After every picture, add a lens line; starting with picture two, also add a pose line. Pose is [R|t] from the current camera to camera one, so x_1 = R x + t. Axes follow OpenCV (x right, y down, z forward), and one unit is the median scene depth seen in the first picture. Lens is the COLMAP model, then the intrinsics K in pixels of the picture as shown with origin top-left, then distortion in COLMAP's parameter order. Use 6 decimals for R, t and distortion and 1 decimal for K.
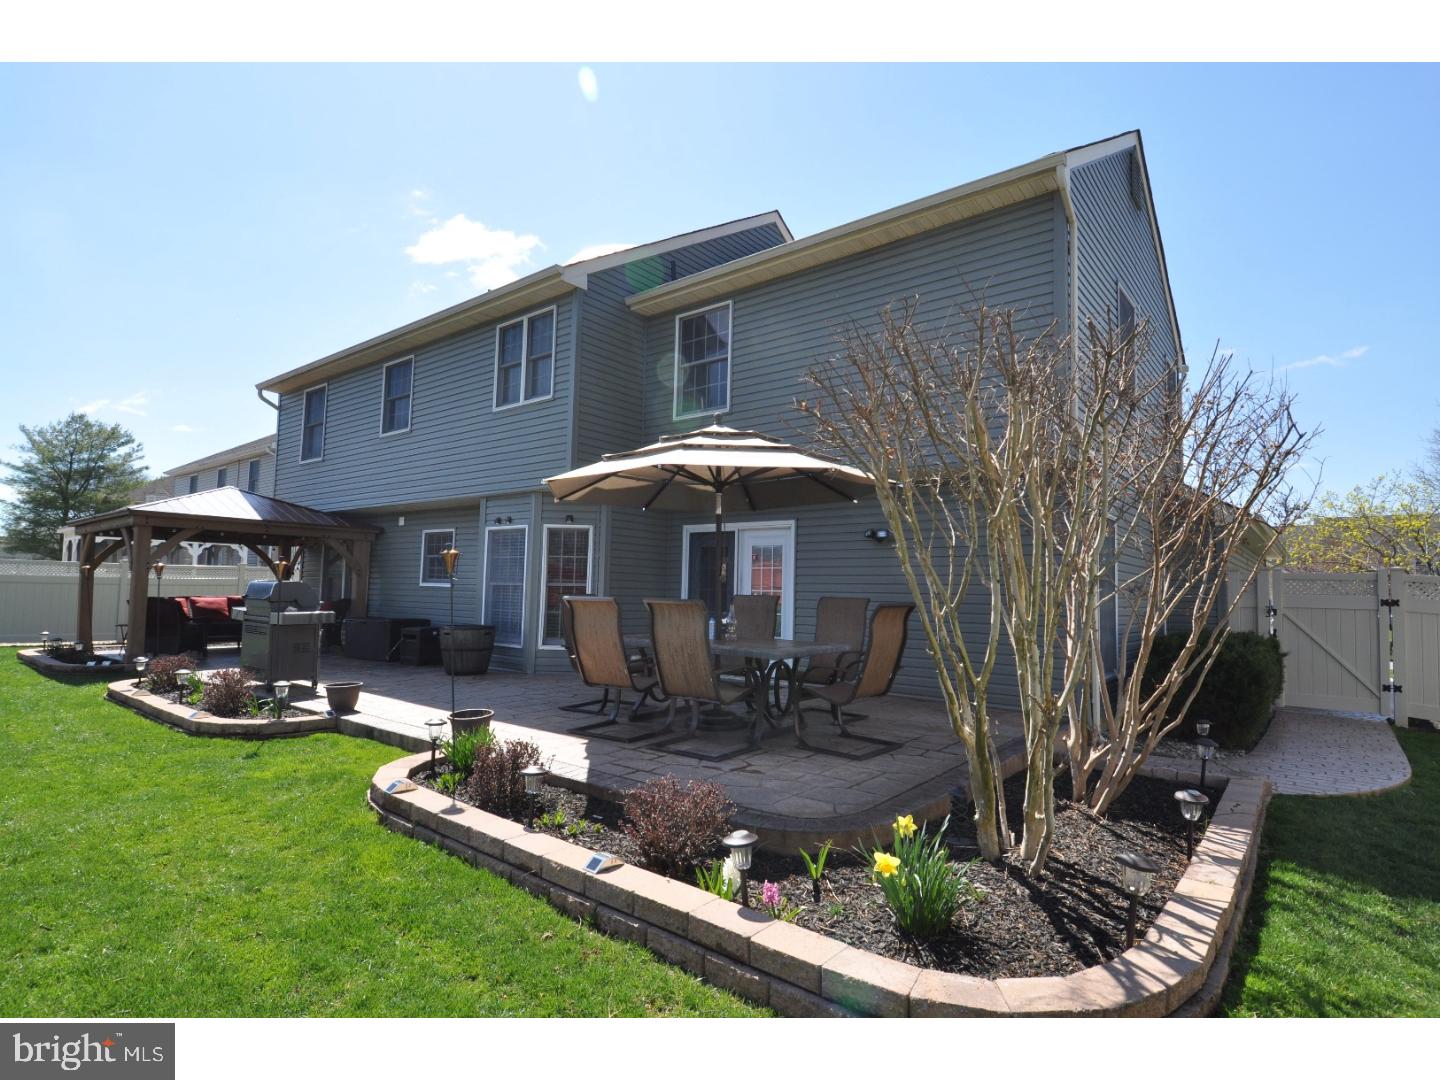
lens RADIAL K [[750.2, 0, 719.8], [0, 750.2, 539.9], [0, 0, 1]] dist [-0.006089, -0.000708]
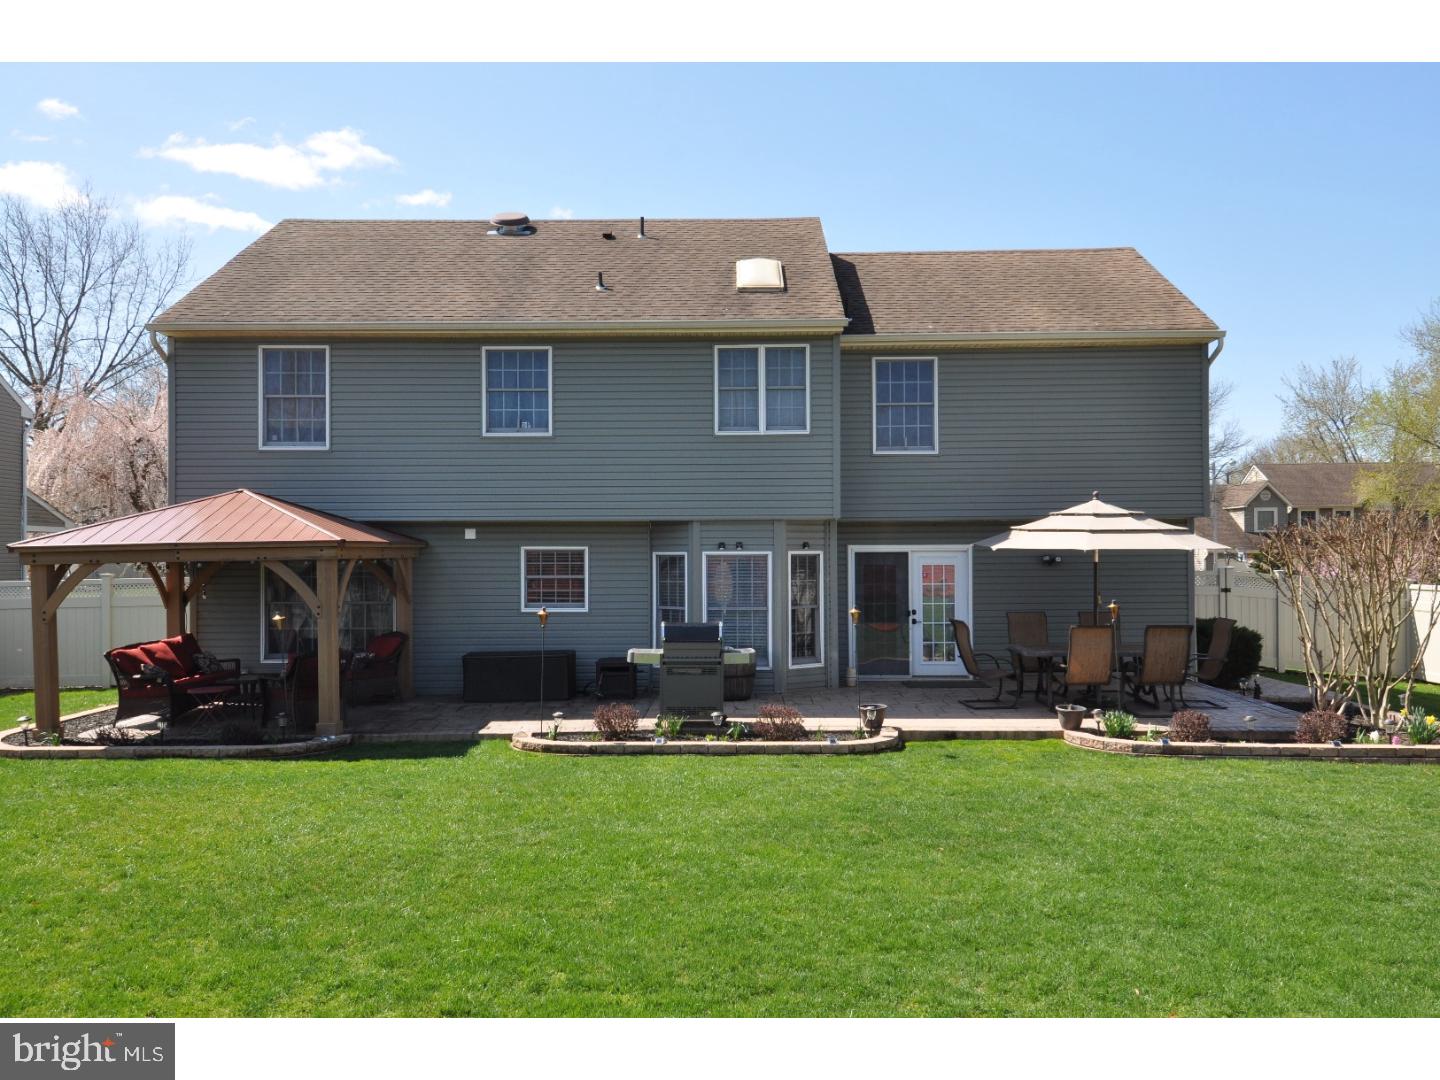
lens RADIAL K [[1170.3, 0, 719.5], [0, 1170.3, 538.9], [0, 0, 1]] dist [-0.009864, -0.001278]
pose [[0.795704, -0.016679, 0.605456, -1.285651], [-0.018376, 0.998496, 0.051656, -0.118725], [-0.605407, -0.052228, 0.794201, -0.239210]]
